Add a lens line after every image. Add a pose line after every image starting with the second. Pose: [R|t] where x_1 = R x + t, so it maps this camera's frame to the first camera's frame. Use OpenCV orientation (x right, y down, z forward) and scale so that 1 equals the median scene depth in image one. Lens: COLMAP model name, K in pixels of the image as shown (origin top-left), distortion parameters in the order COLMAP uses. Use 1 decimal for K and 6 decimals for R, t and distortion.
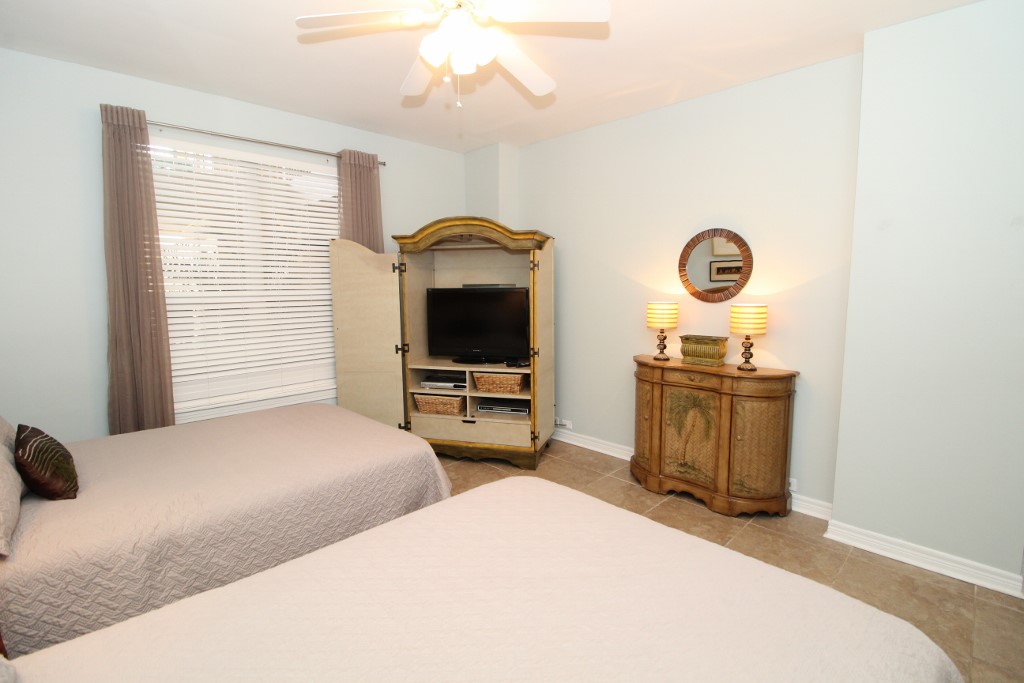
lens RADIAL K [[472.7, 0, 511.2], [0, 472.7, 328.9], [0, 0, 1]] dist [-0.004438, -0.010571]
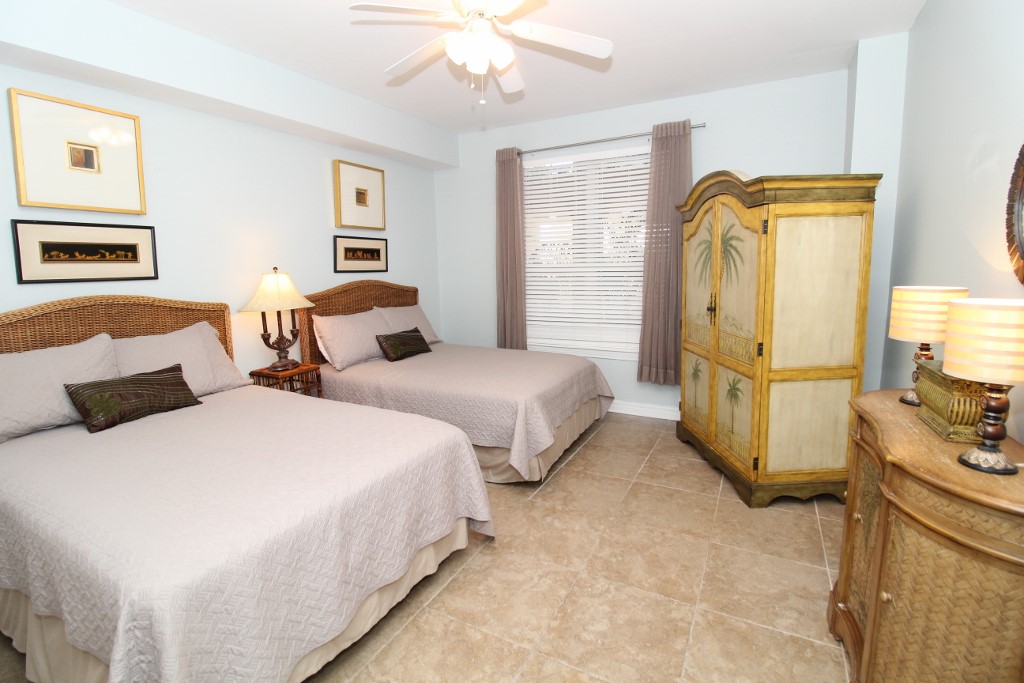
lens RADIAL K [[474.7, 0, 508.7], [0, 474.7, 320.4], [0, 0, 1]] dist [-0.002537, -0.010762]
pose [[0.289994, 0.113821, -0.950236, 0.735526], [-0.078512, 0.992385, 0.094909, -0.036056], [0.953802, 0.047082, 0.296722, 0.497823]]
